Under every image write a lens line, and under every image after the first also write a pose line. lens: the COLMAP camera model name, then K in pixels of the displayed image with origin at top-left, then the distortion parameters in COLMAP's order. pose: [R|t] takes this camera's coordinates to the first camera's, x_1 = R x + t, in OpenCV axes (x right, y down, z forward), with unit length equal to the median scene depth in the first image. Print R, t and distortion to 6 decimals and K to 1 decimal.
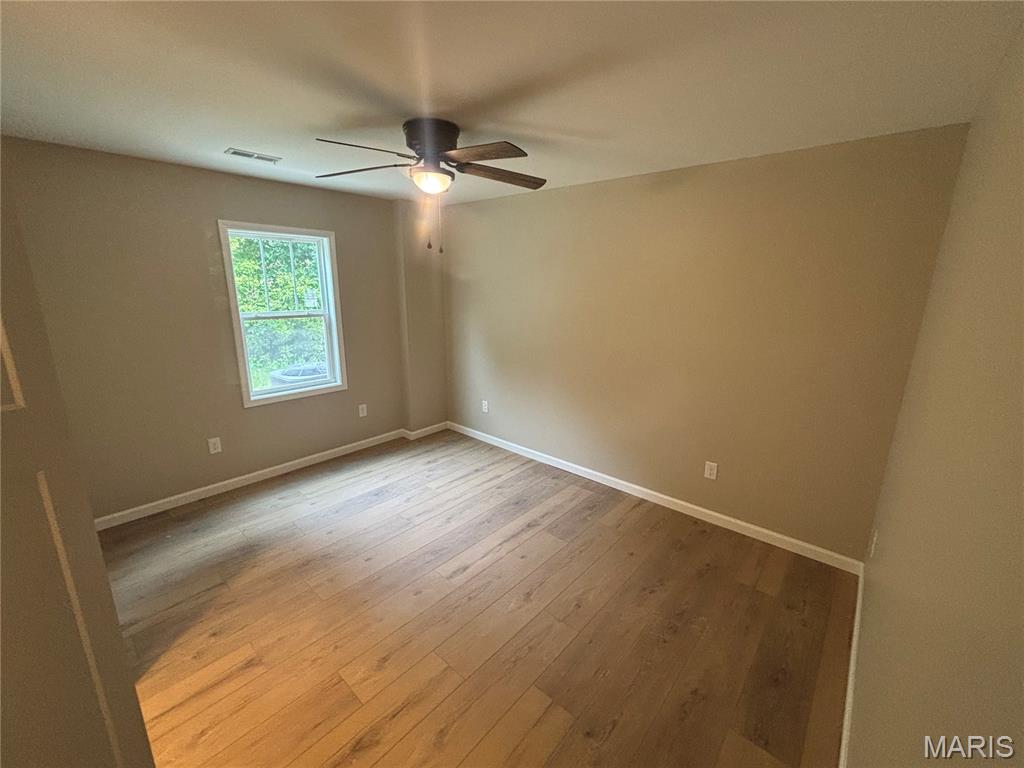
lens RADIAL K [[422.6, 0, 512.0], [0, 422.6, 384.0], [0, 0, 1]] dist [-0.000817, -0.000011]
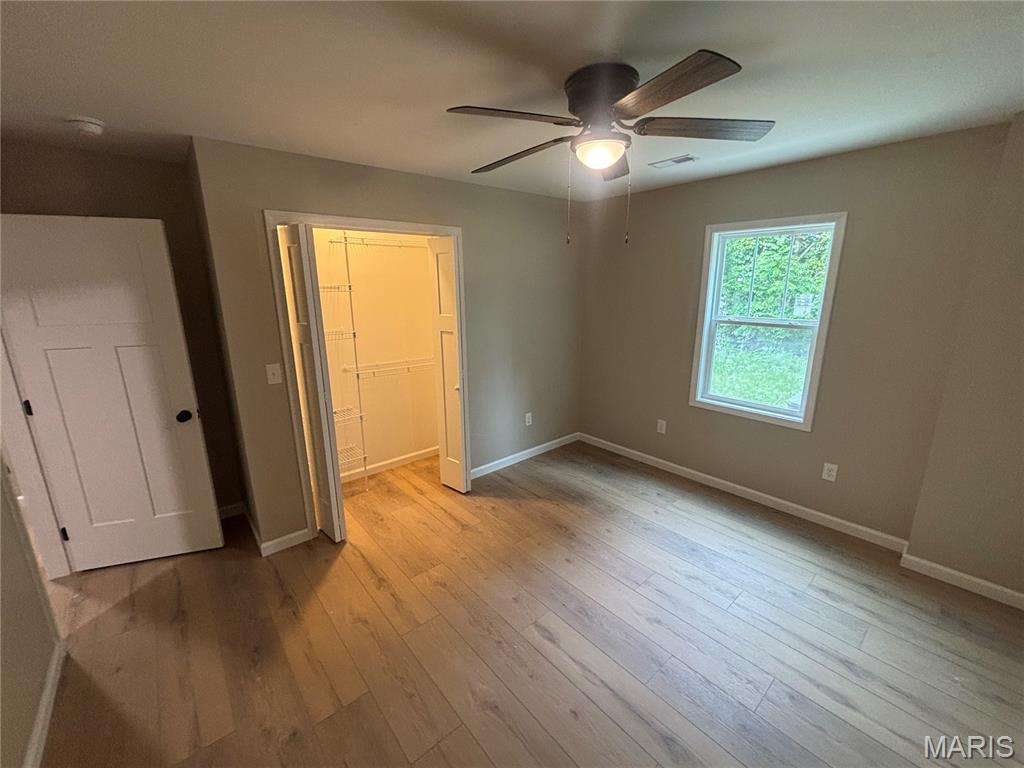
lens RADIAL K [[419.5, 0, 512.0], [0, 419.5, 384.0], [0, 0, 1]] dist [0.025445, -0.000132]
pose [[-0.136513, 0.232527, -0.962962, 0.439961], [-0.218601, 0.941029, 0.258220, -0.172887], [0.966218, 0.245755, -0.077632, 0.661437]]
